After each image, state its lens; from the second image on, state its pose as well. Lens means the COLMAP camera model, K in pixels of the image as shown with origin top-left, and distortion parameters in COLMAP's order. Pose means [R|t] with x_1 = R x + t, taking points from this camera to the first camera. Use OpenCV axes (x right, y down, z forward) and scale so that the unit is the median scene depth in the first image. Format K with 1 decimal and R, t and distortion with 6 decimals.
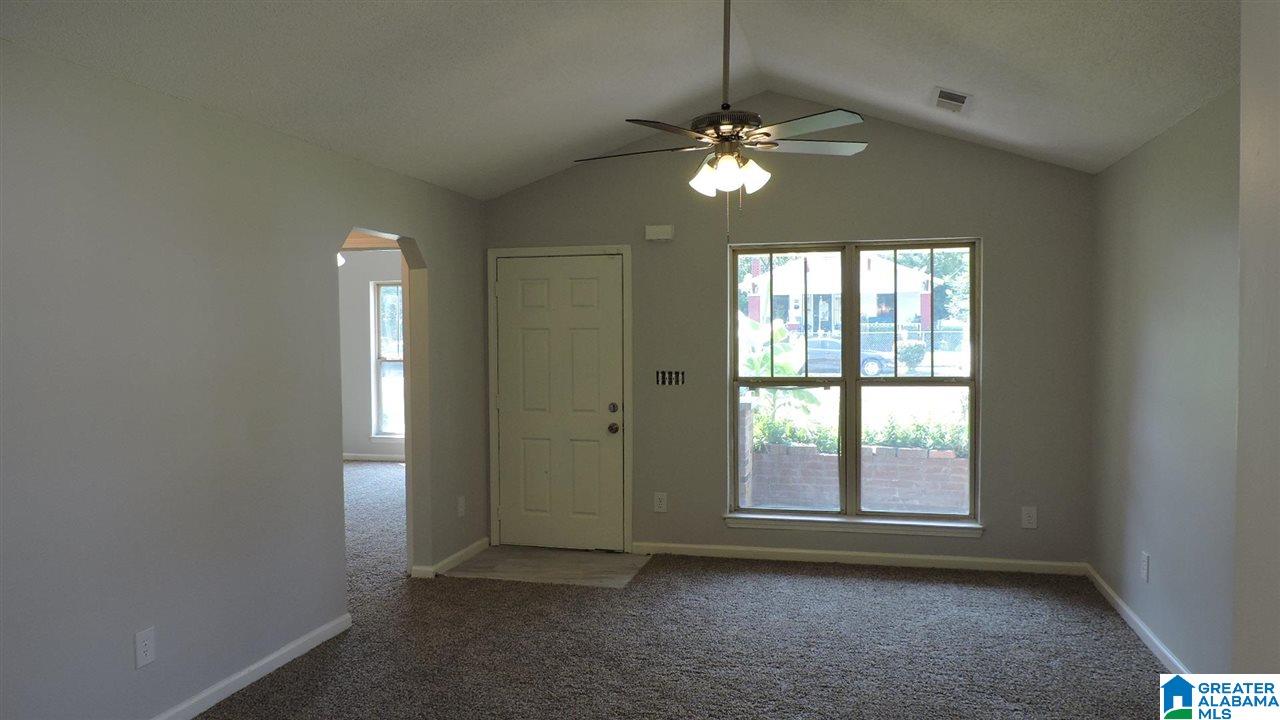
lens RADIAL K [[922.2, 0, 640.0], [0, 922.2, 360.0], [0, 0, 1]] dist [-0.011263, 0.002601]
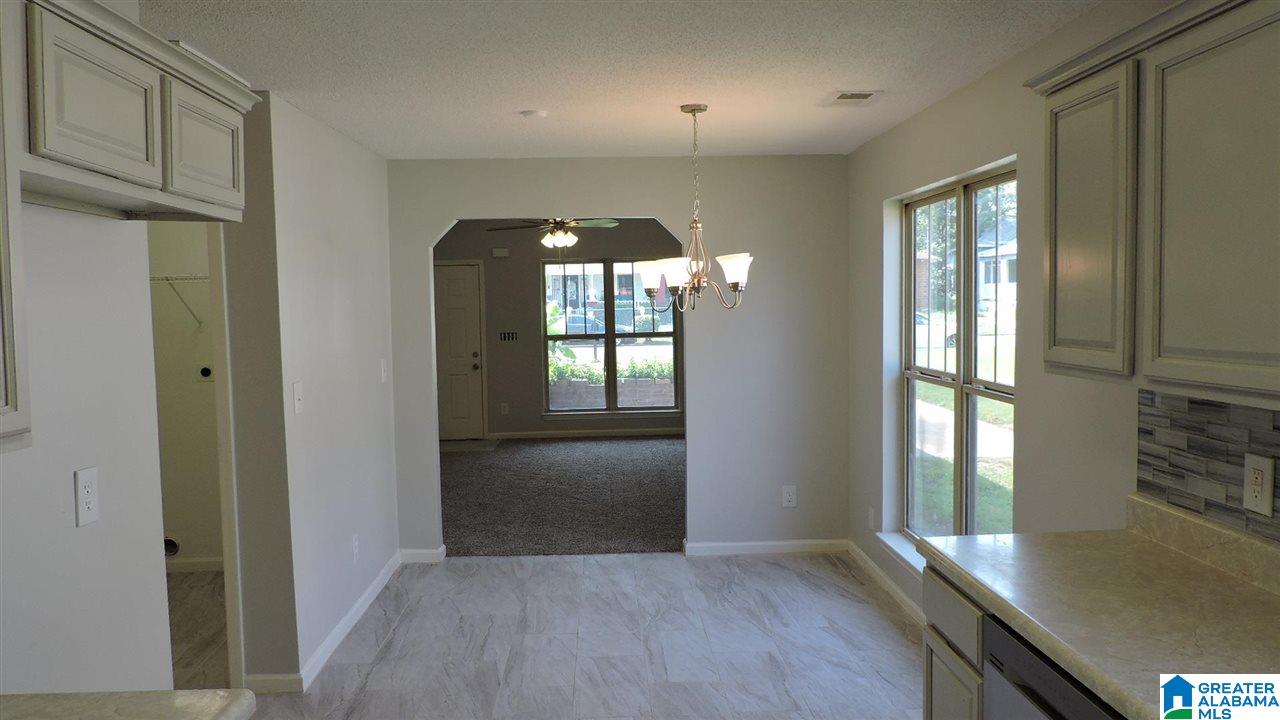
lens RADIAL K [[922.2, 0, 640.0], [0, 922.2, 360.0], [0, 0, 1]] dist [-0.011263, 0.002601]
pose [[0.961834, -0.032317, 0.271720, -0.198533], [0.025965, 0.999300, 0.026943, 0.022985], [-0.272401, -0.018859, 0.961999, -0.721129]]
